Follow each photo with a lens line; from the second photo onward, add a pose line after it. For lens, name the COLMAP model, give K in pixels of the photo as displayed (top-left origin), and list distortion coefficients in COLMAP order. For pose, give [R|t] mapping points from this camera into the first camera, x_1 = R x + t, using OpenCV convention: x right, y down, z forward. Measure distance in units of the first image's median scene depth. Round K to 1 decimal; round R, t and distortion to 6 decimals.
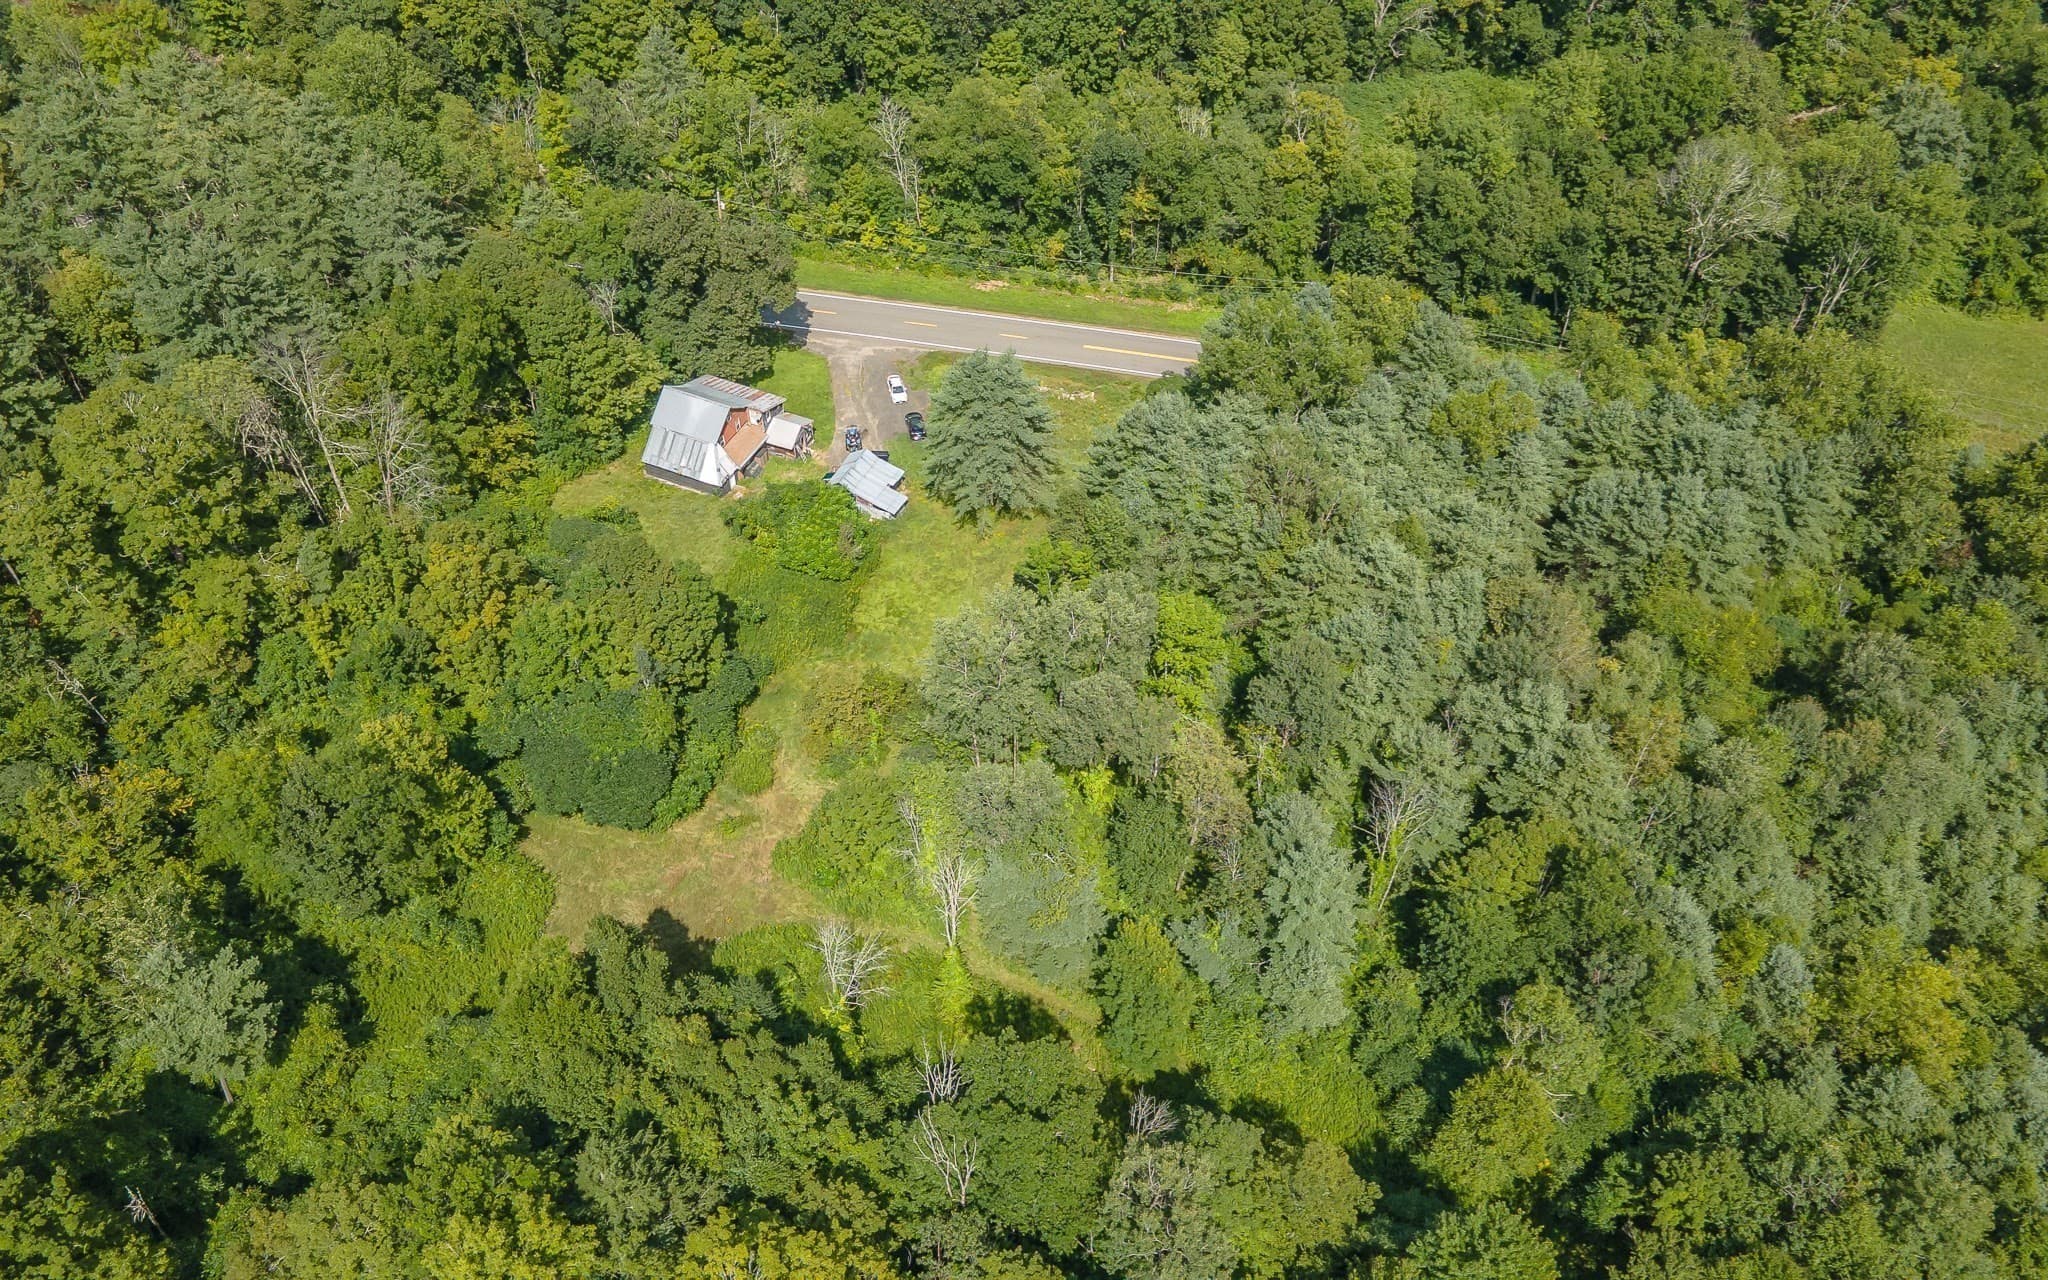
lens RADIAL K [[1673.9, 0, 1035.9], [0, 1673.9, 650.6], [0, 0, 1]] dist [0.046399, 0.011730]
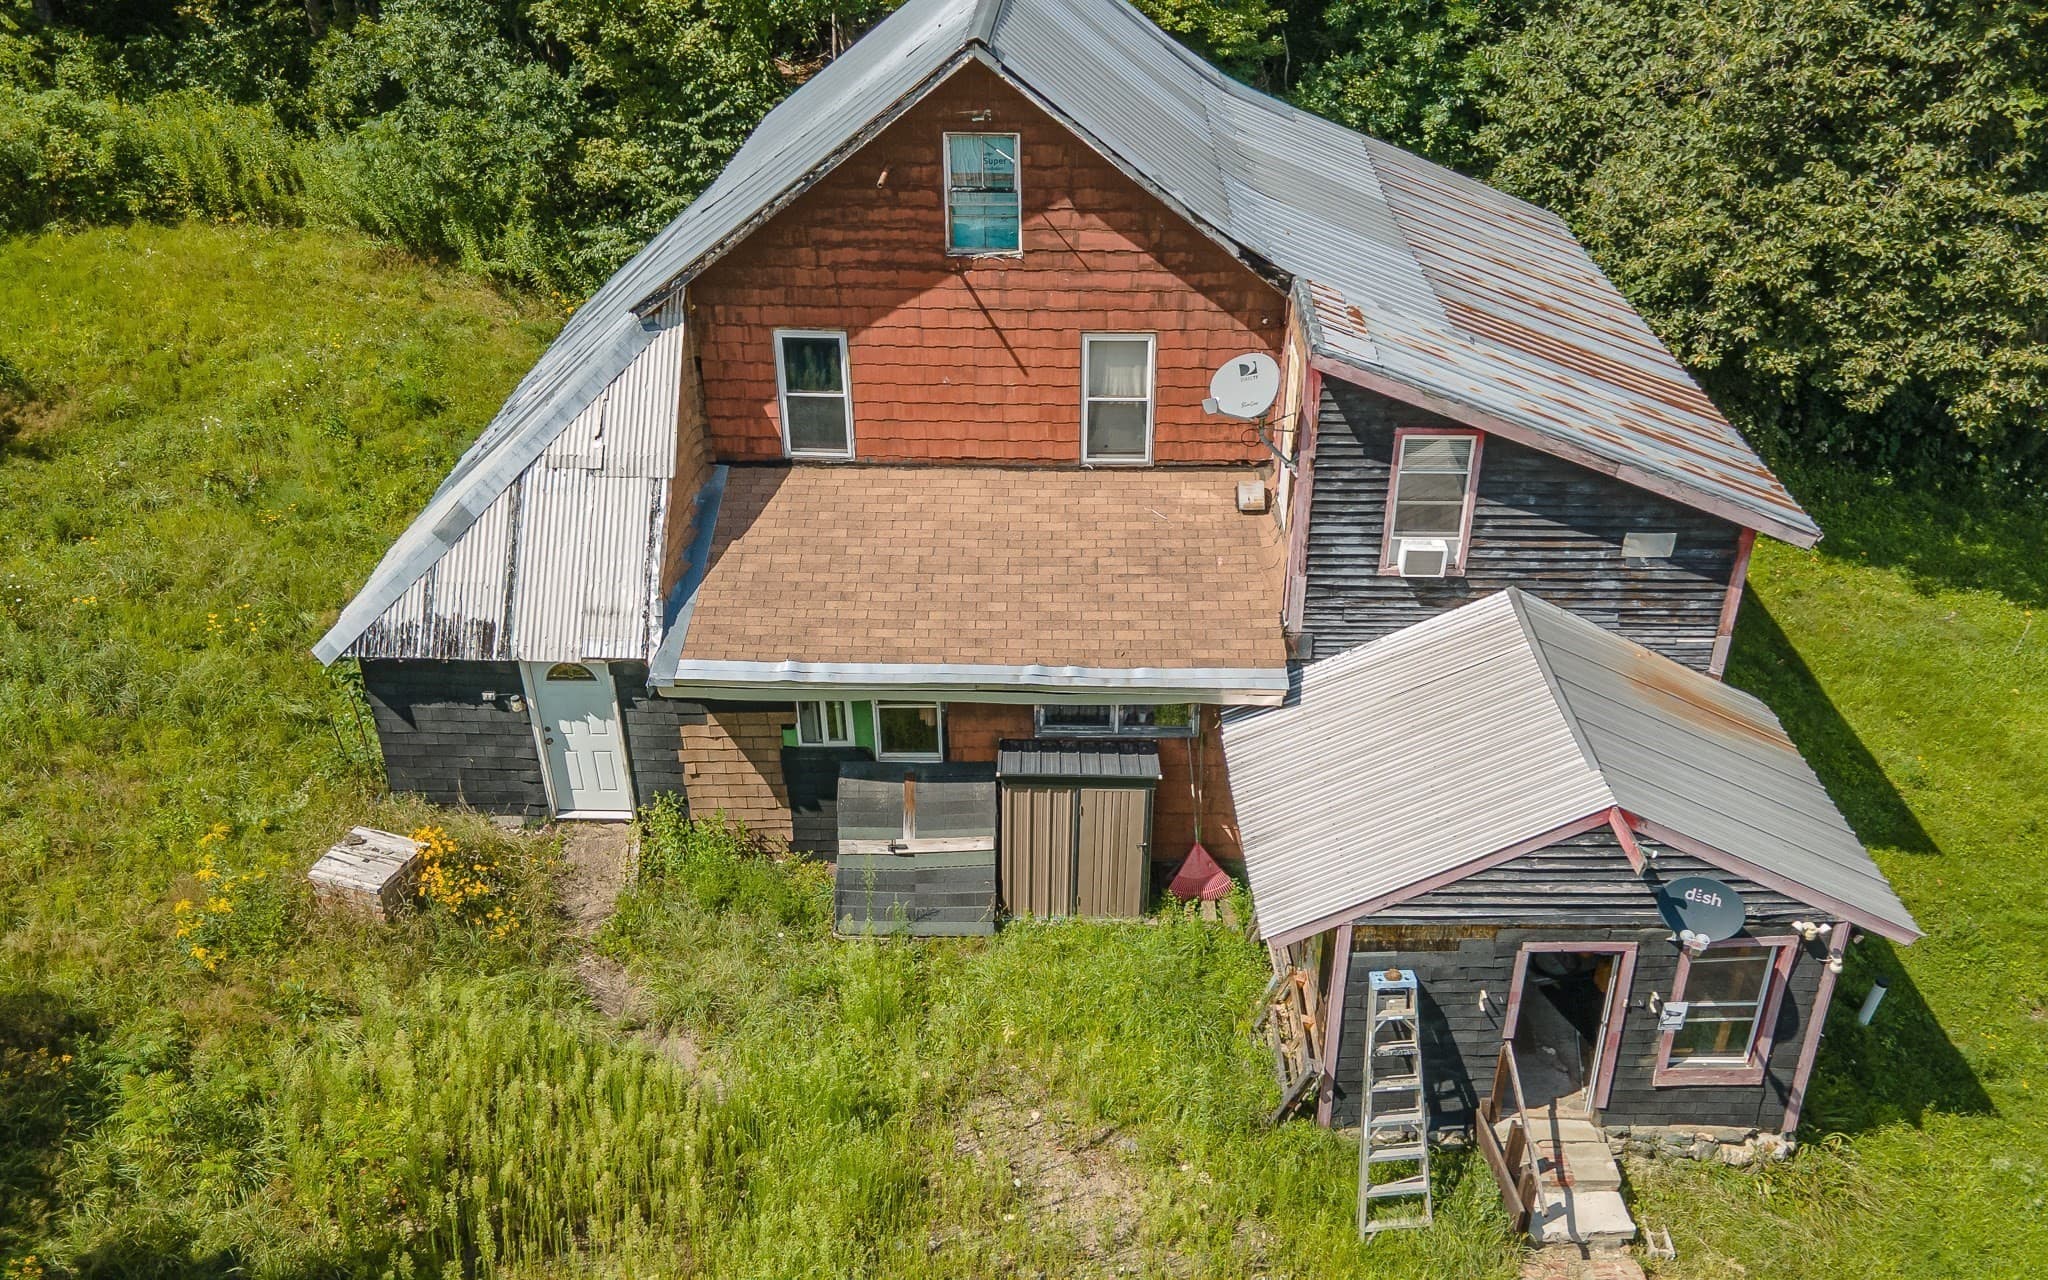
lens RADIAL K [[1673.9, 0, 1041.3], [0, 1673.9, 652.0], [0, 0, 1]] dist [0.046399, 0.011730]
pose [[0.394097, 0.470146, -0.789716, -0.087455], [-0.684482, 0.723555, 0.089177, -0.116631], [0.613329, 0.505401, 0.606957, 0.850635]]
